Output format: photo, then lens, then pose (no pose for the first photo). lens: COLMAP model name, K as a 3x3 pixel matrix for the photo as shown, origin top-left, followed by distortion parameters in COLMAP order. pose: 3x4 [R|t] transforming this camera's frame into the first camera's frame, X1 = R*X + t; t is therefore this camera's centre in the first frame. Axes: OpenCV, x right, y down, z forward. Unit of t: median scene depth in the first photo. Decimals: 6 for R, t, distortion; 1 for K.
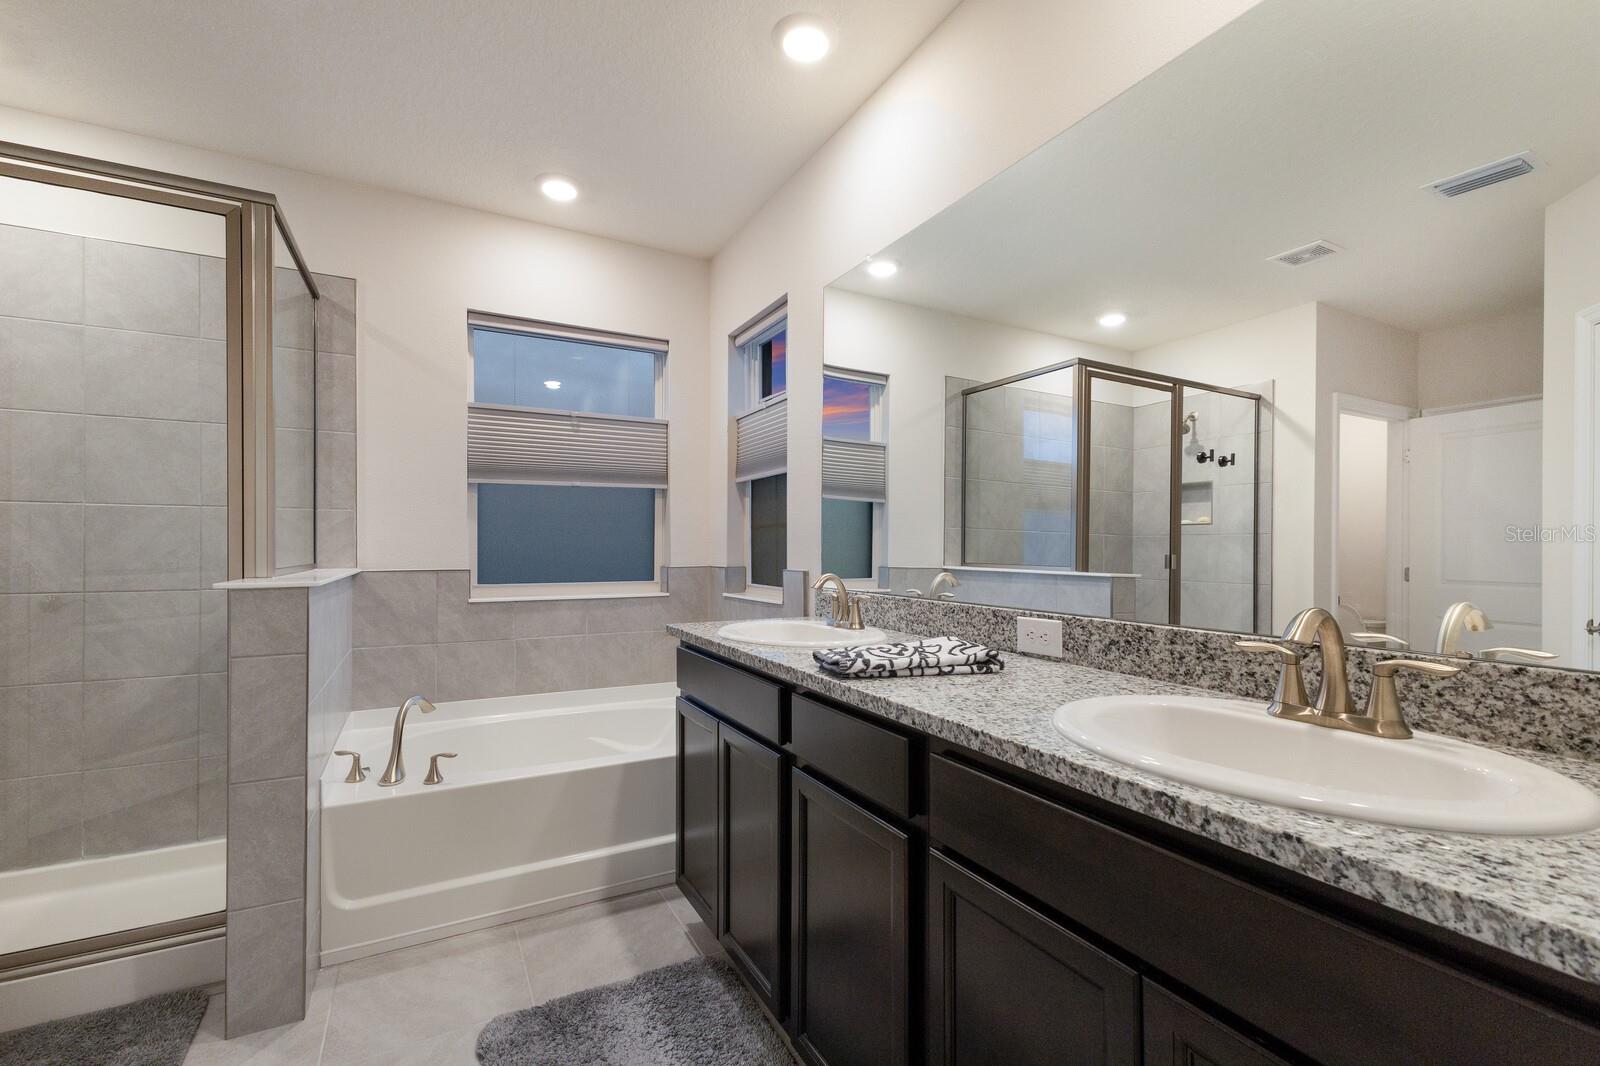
lens RADIAL K [[691.6, 0, 799.7], [0, 691.6, 546.2], [0, 0, 1]] dist [0.010276, -0.000123]
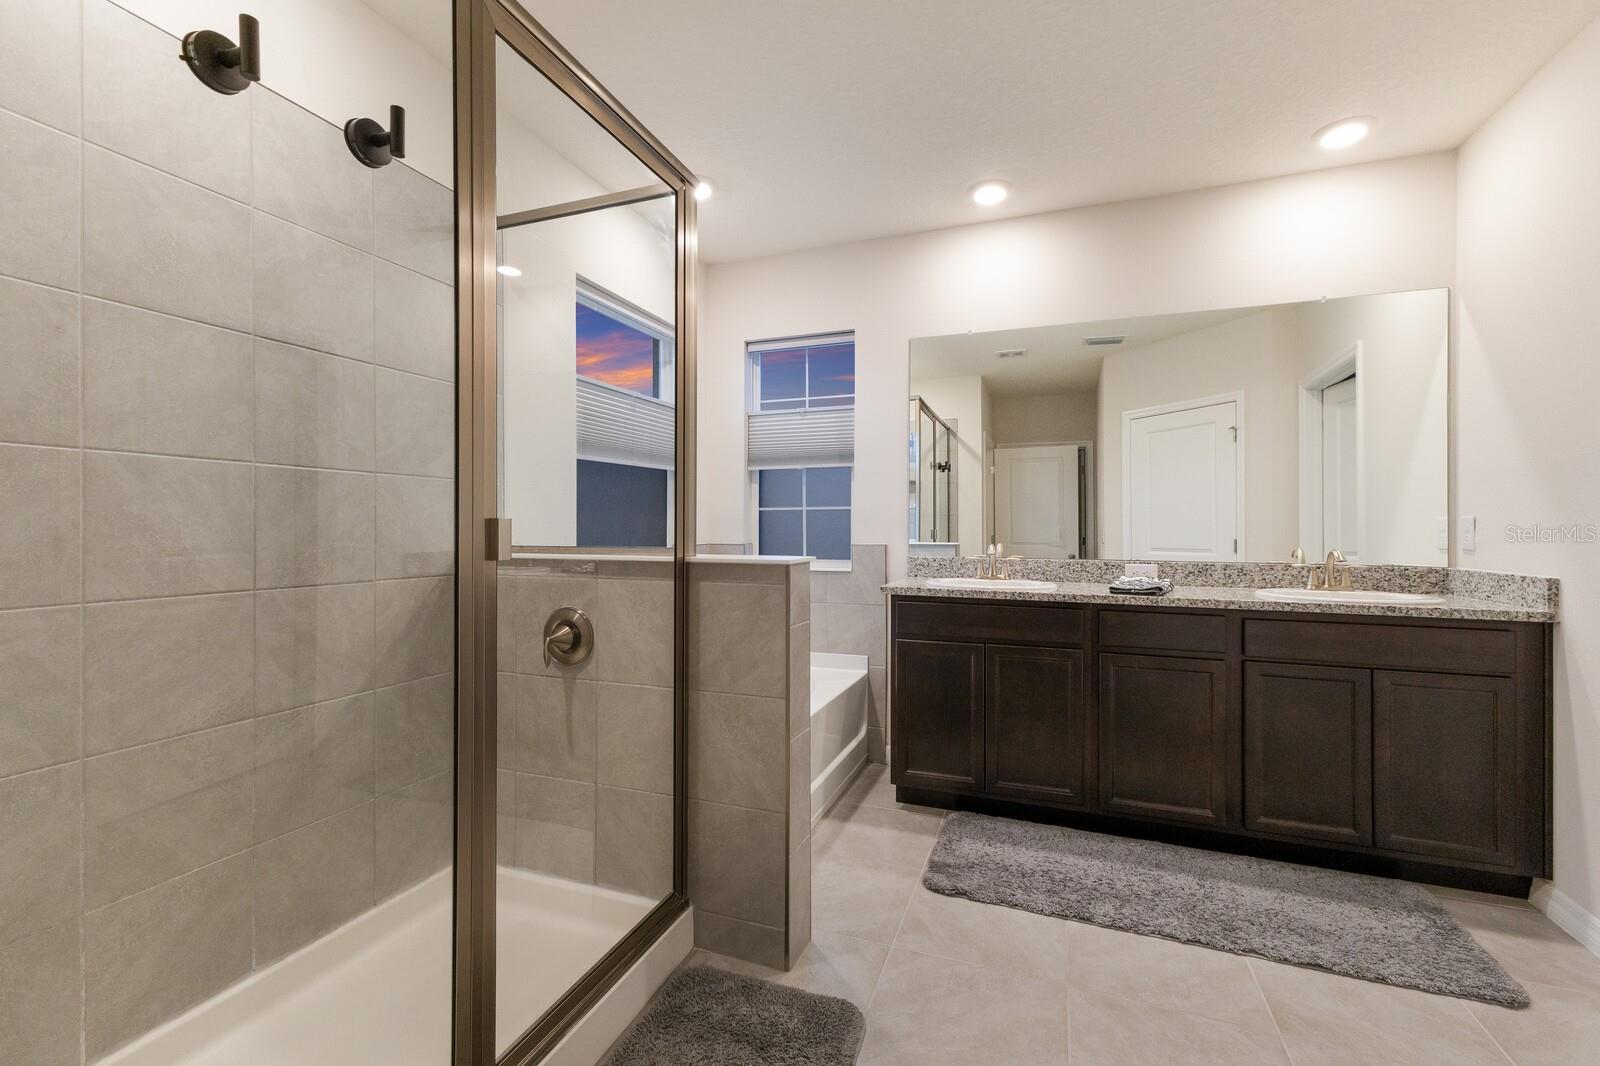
lens RADIAL K [[684.2, 0, 798.8], [0, 684.2, 524.8], [0, 0, 1]] dist [0.011205, 0.000168]
pose [[0.750264, 0.001571, 0.661136, -1.176929], [-0.005548, 0.999977, 0.003919, -0.005797], [-0.661115, -0.006608, 0.750256, 0.136265]]
